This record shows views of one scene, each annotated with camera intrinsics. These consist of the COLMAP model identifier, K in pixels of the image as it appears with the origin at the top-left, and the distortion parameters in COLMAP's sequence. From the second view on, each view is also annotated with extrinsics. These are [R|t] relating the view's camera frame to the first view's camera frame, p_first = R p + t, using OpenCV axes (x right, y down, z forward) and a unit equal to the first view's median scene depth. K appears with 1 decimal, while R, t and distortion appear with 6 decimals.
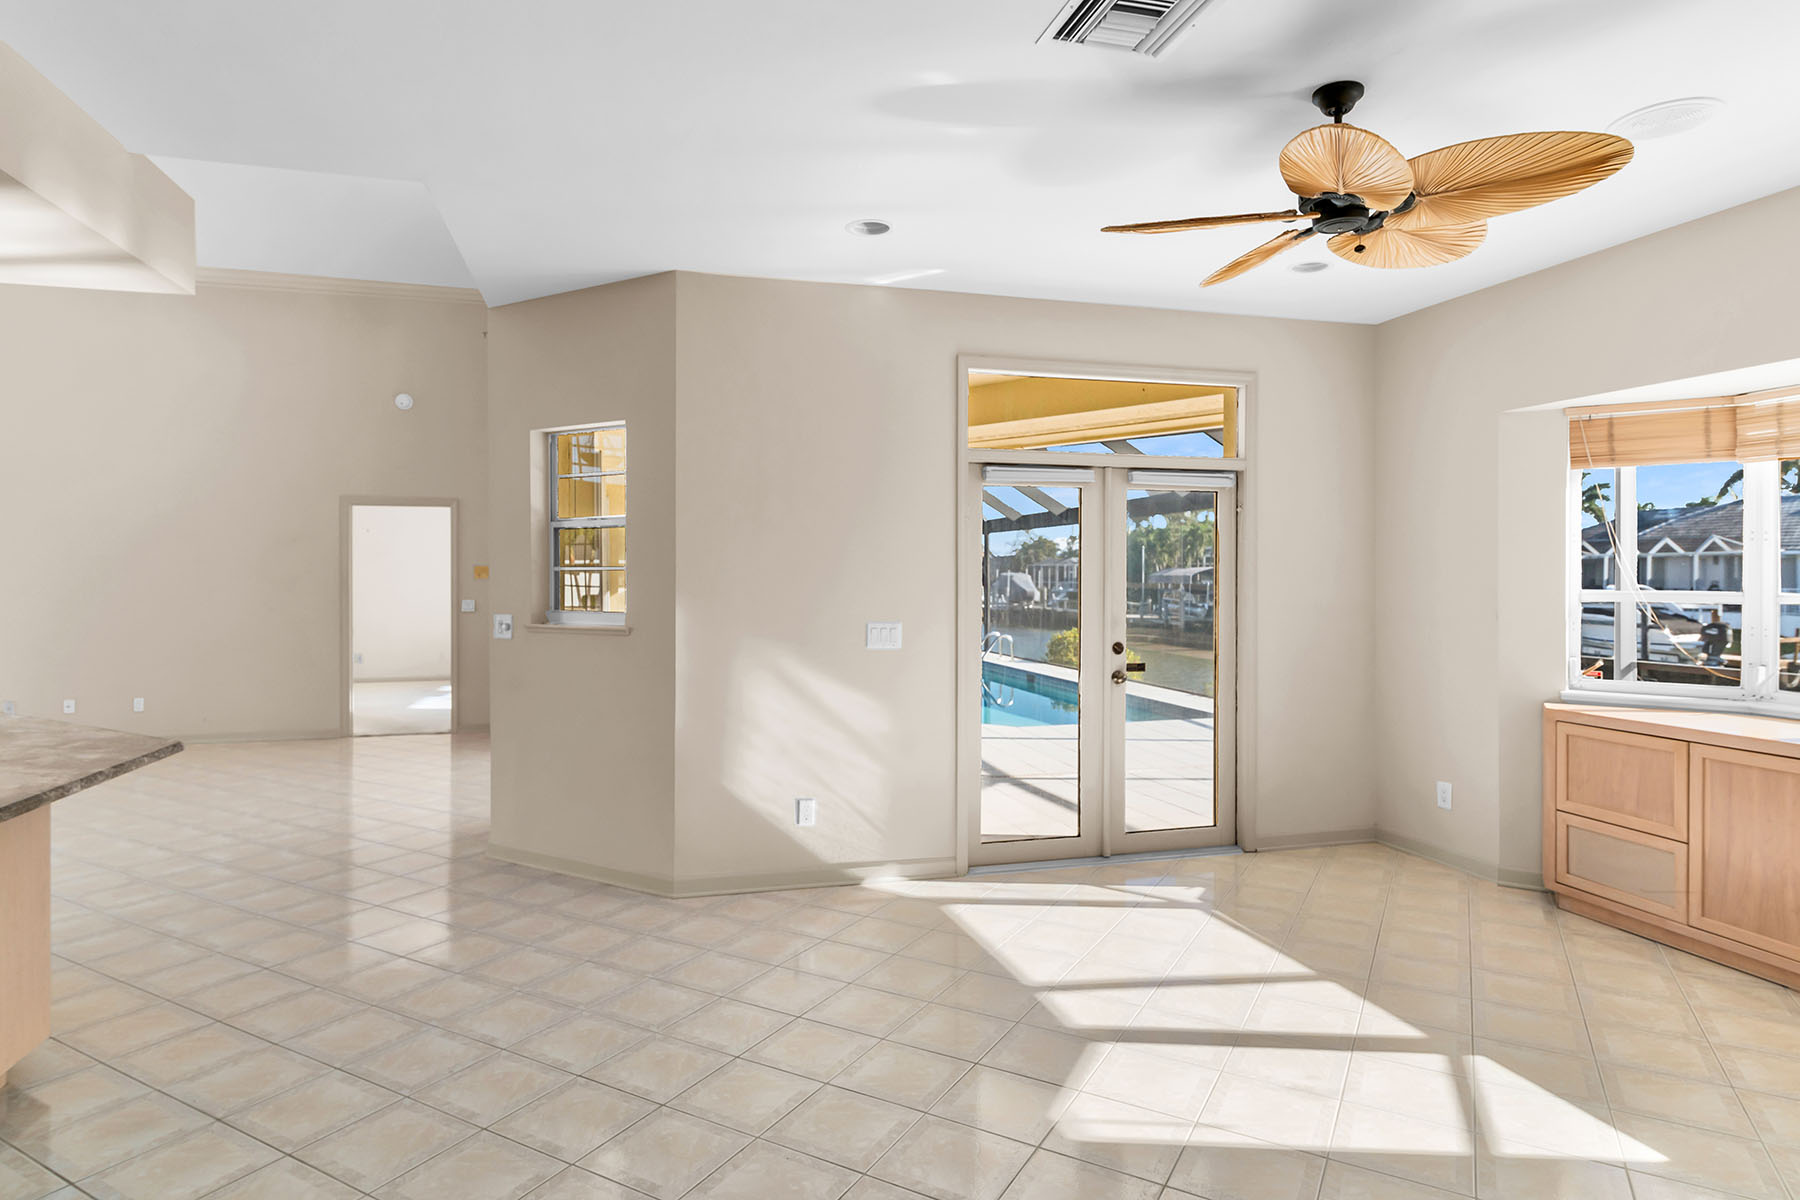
lens RADIAL K [[1029.2, 0, 889.7], [0, 1029.2, 592.0], [0, 0, 1]] dist [-0.002541, -0.001342]
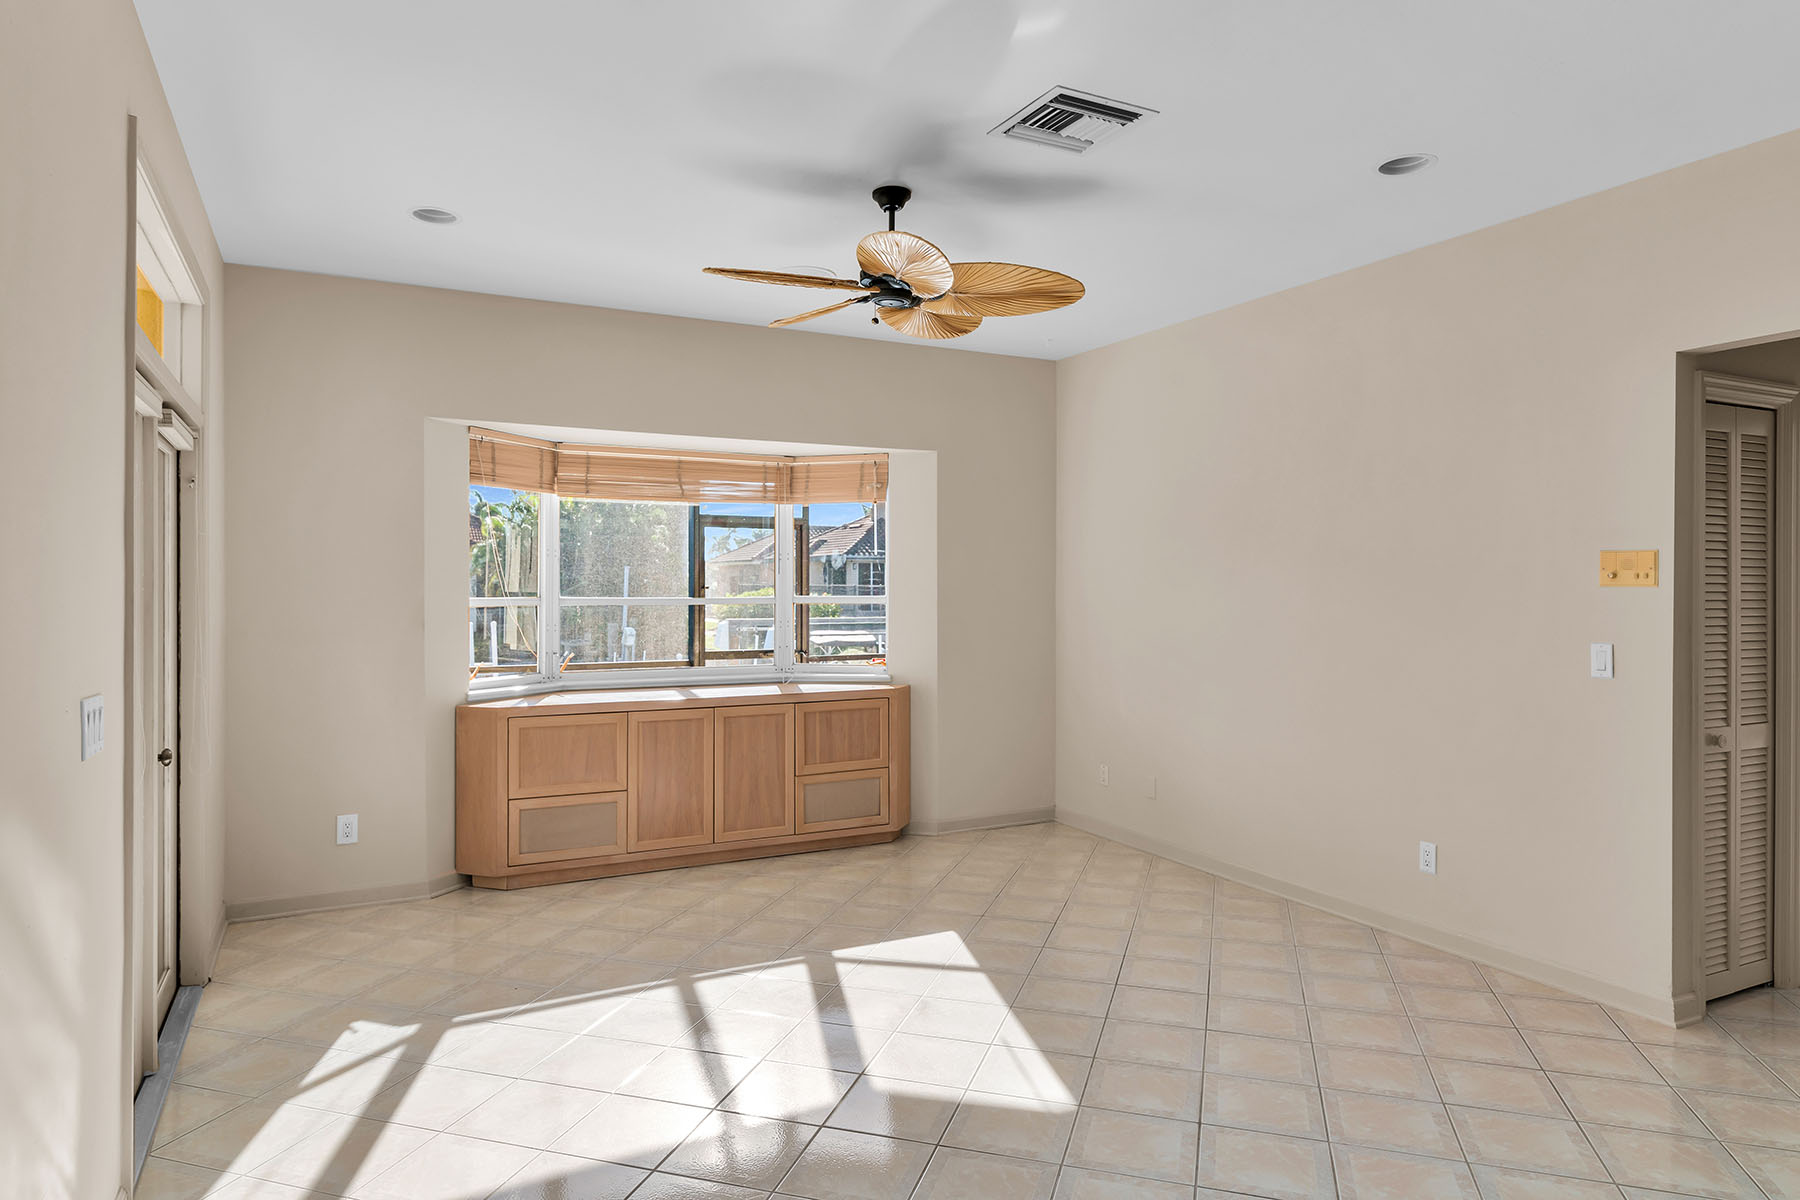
lens RADIAL K [[1029.2, 0, 912.9], [0, 1029.2, 591.5], [0, 0, 1]] dist [-0.002541, -0.001342]
pose [[-0.226459, -0.010037, 0.973969, -0.512662], [0.011024, 0.999856, 0.012867, -0.017455], [-0.973958, 0.013651, -0.226316, 0.843128]]
